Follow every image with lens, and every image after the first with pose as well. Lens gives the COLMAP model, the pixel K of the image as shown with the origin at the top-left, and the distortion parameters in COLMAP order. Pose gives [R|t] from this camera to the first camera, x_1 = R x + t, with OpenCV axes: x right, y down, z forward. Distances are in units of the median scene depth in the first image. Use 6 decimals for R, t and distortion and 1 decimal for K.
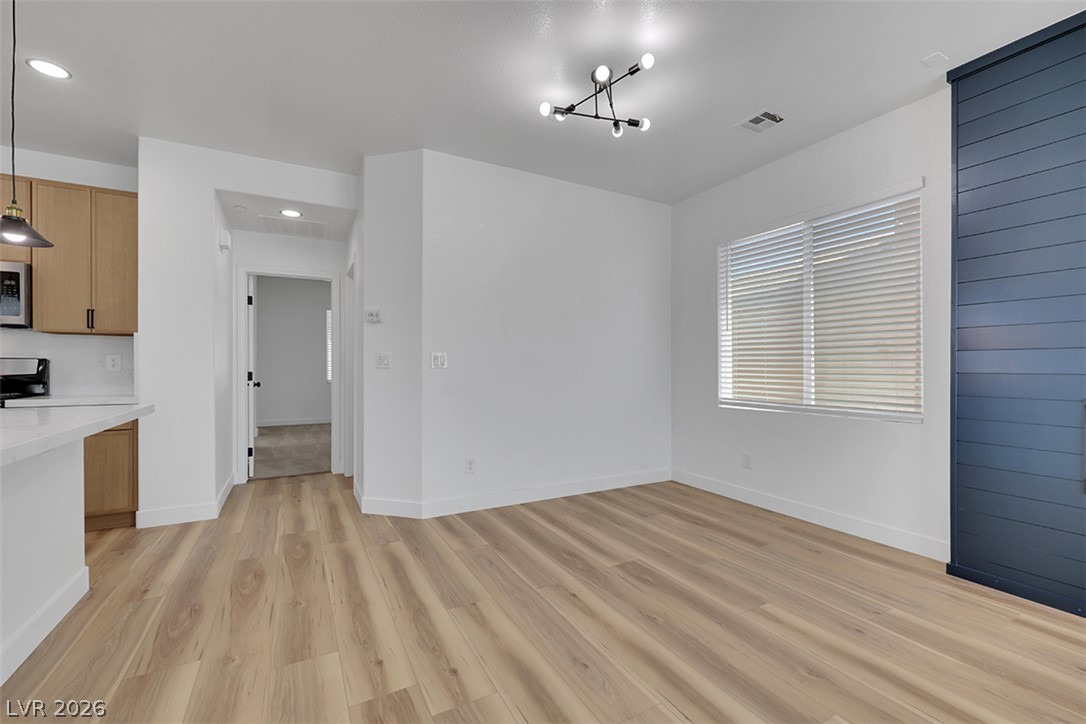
lens RADIAL K [[438.3, 0, 540.8], [0, 438.3, 361.8], [0, 0, 1]] dist [0.000999, -0.000448]
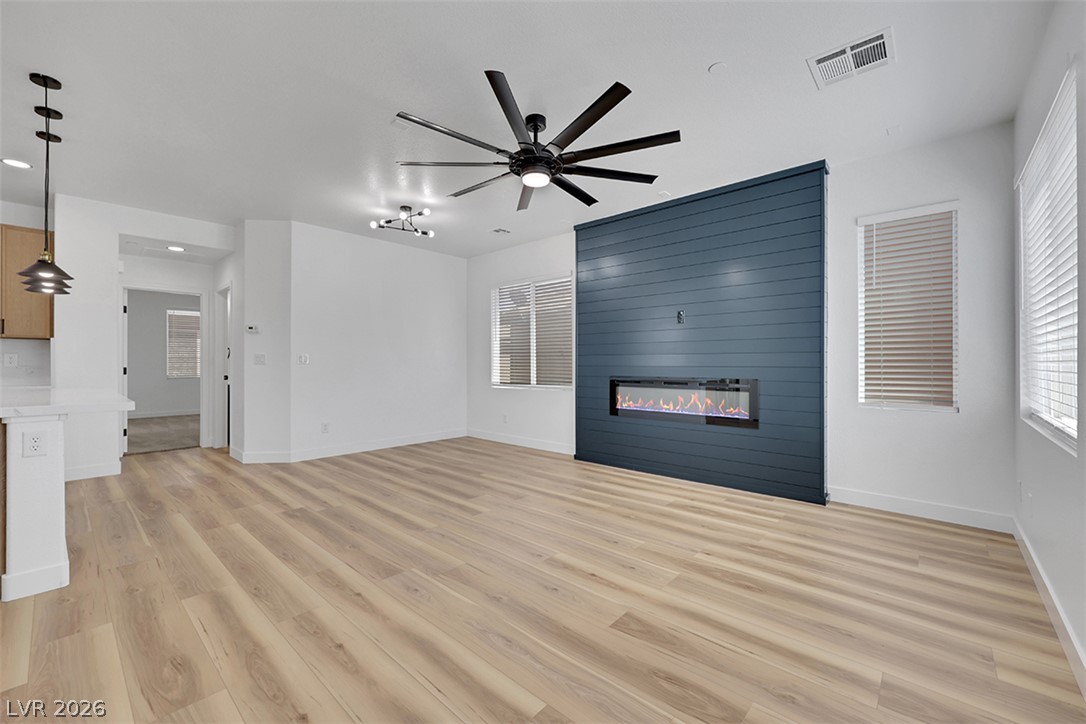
lens RADIAL K [[438.3, 0, 540.8], [0, 438.3, 361.8], [0, 0, 1]] dist [0.000999, -0.000448]
pose [[0.945428, 0.000374, 0.325832, 0.055236], [-0.002122, 0.999985, 0.005010, -0.002940], [-0.325825, -0.005428, 0.945414, -0.732091]]
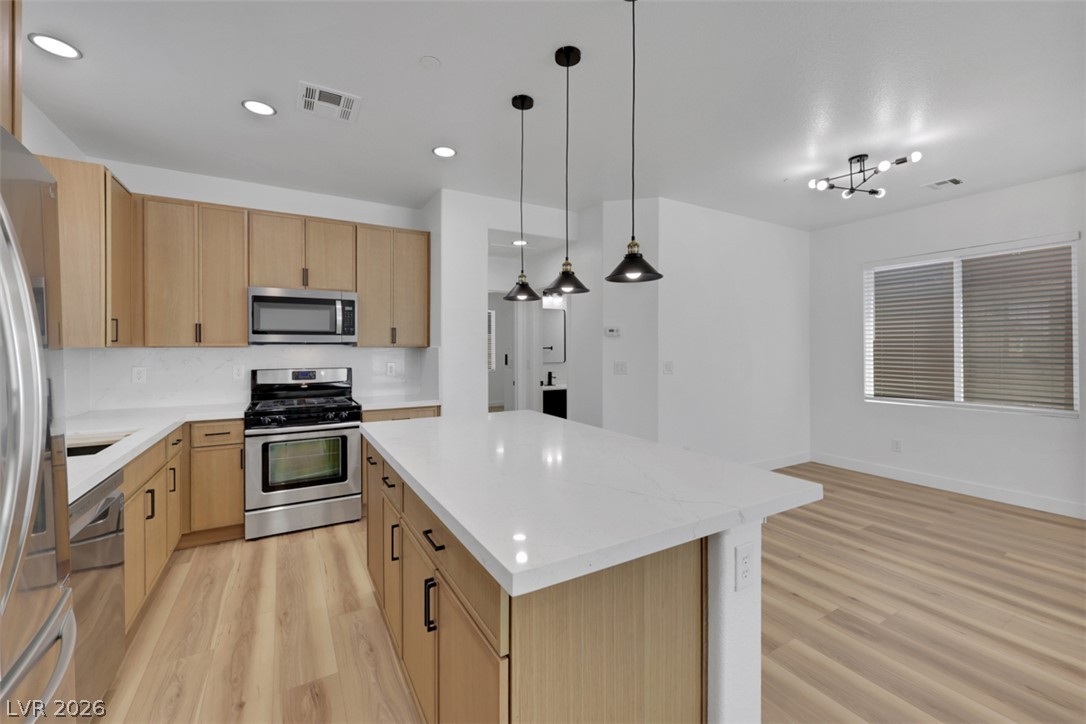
lens RADIAL K [[427.9, 0, 528.4], [0, 427.9, 343.8], [0, 0, 1]] dist [0.003441, 0.000030]
pose [[0.999418, -0.003277, 0.033967, -0.681977], [0.003377, 0.999990, -0.002913, -0.069353], [-0.033957, 0.003026, 0.999419, -0.196653]]
